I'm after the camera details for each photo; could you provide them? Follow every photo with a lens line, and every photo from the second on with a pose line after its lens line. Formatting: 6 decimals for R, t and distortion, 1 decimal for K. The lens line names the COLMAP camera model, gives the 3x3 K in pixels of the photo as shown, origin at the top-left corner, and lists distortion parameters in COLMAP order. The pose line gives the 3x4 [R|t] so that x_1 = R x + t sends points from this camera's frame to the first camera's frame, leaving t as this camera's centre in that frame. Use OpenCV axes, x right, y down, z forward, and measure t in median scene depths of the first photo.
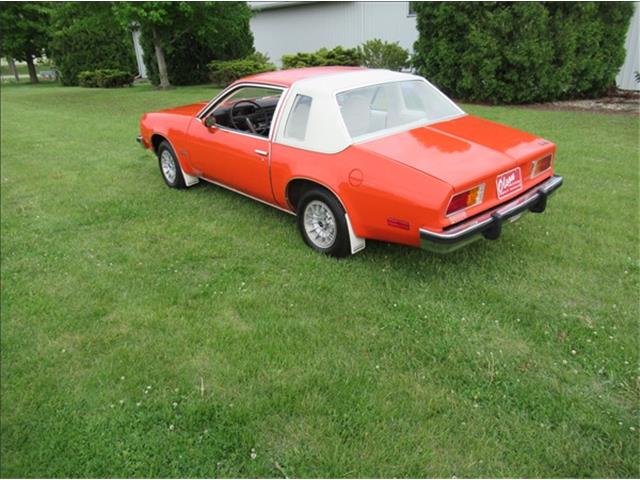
lens RADIAL K [[474.4, 0, 322.4], [0, 474.4, 240.5], [0, 0, 1]] dist [0.008752, -0.002103]
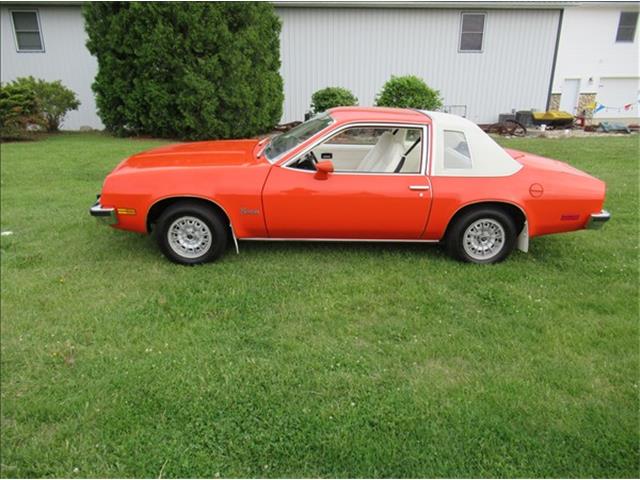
lens RADIAL K [[474.2, 0, 320.0], [0, 474.2, 240.0], [0, 0, 1]] dist [0.000233, -0.000392]
pose [[0.629373, -0.214033, 0.747047, -0.355521], [0.272429, 0.961083, 0.045839, -0.061349], [-0.727786, 0.174668, 0.663189, 0.167028]]
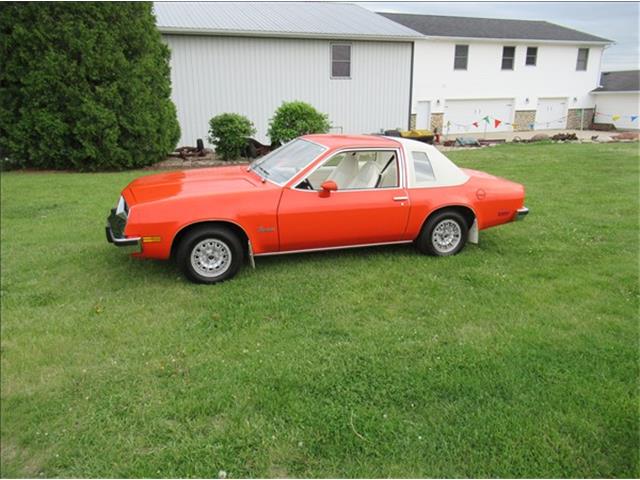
lens RADIAL K [[474.4, 0, 322.4], [0, 474.4, 240.5], [0, 0, 1]] dist [0.008752, -0.002103]
pose [[0.375915, -0.229693, 0.897736, -0.461995], [0.347126, 0.933156, 0.093401, -0.091524], [-0.859181, 0.276516, 0.430519, 0.224152]]
